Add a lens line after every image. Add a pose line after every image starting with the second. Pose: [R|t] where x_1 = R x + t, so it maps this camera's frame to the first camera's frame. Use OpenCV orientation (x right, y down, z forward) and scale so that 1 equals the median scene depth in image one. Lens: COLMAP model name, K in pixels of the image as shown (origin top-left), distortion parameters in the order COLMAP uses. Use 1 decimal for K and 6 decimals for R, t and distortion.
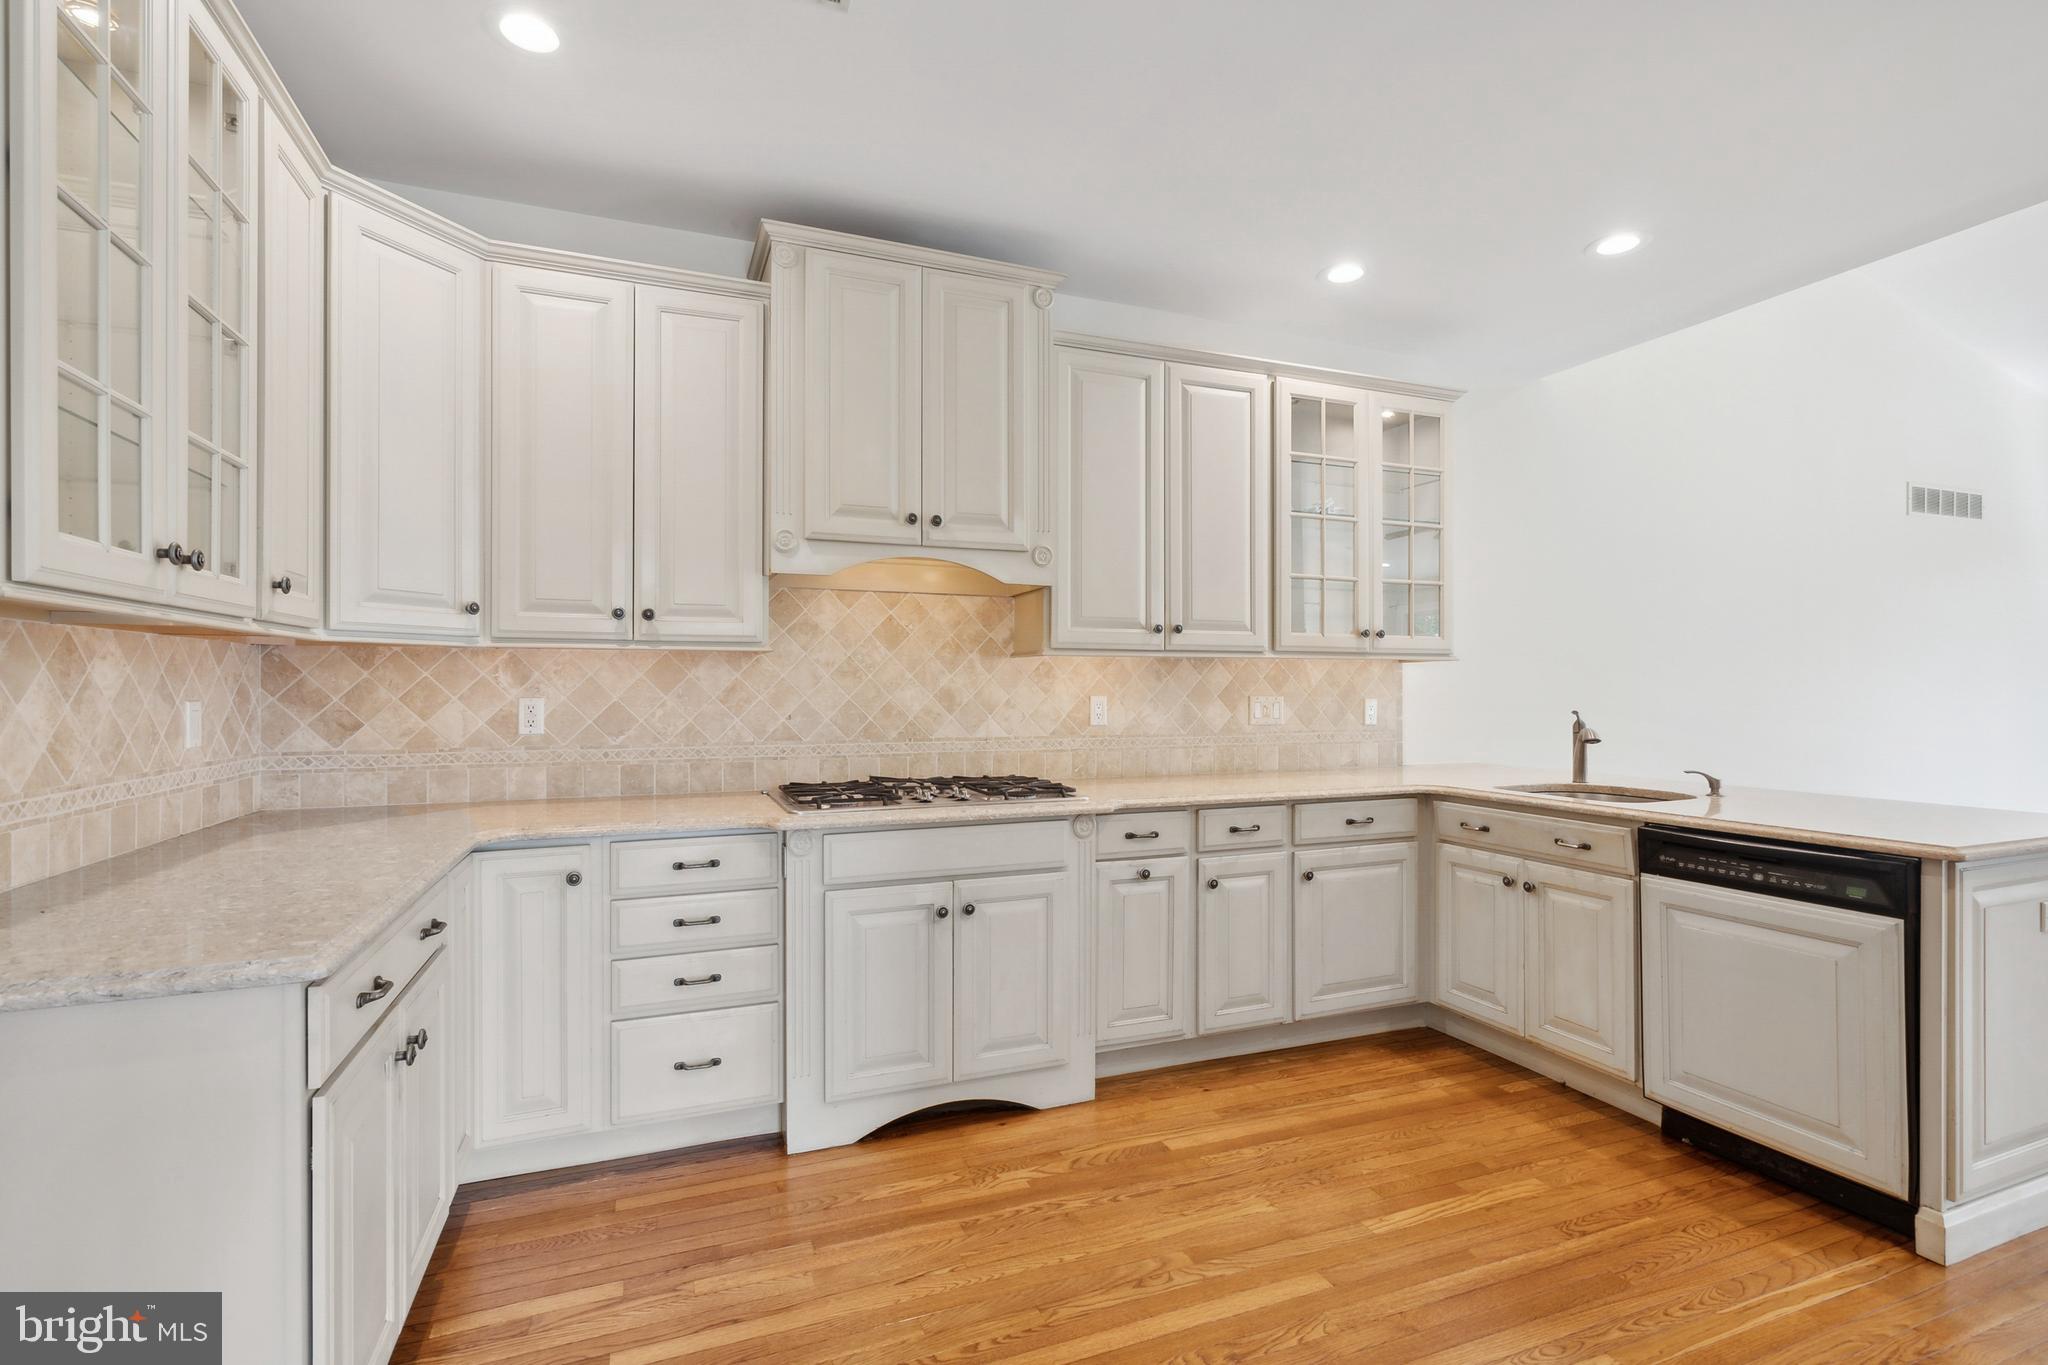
lens RADIAL K [[960.8, 0, 1024.0], [0, 960.8, 682.5], [0, 0, 1]] dist [-0.002178, 0.000417]
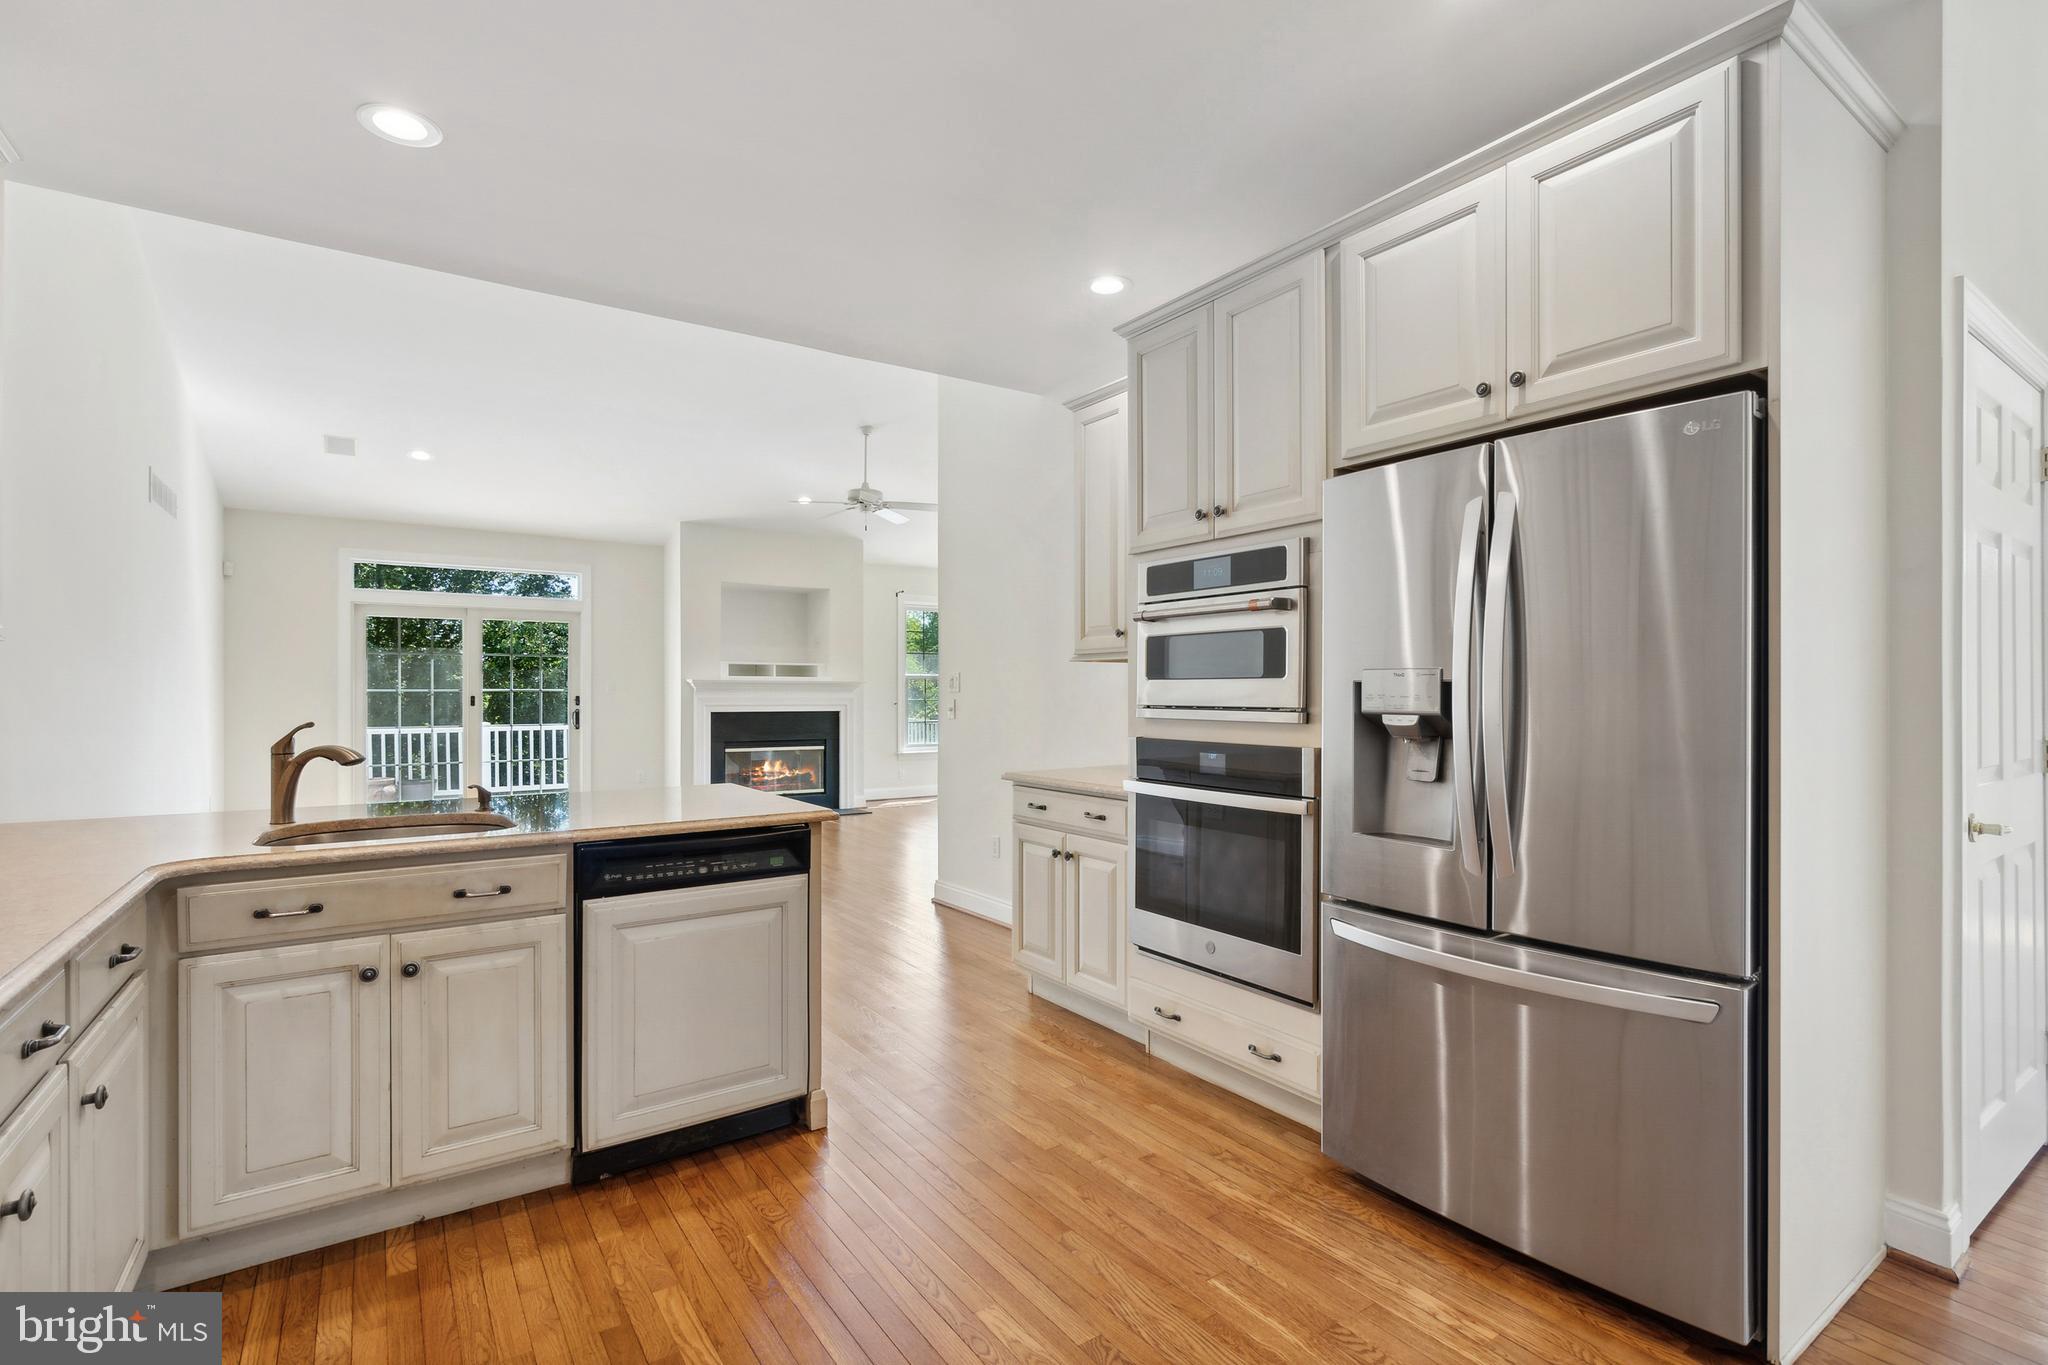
lens RADIAL K [[942.9, 0, 1011.9], [0, 942.9, 694.5], [0, 0, 1]] dist [-0.001099, -0.000118]
pose [[-0.222228, 0.000625, 0.974995, -0.281204], [-0.003739, 0.999992, -0.001494, 0.008784], [-0.974988, -0.003978, -0.222223, 0.791286]]
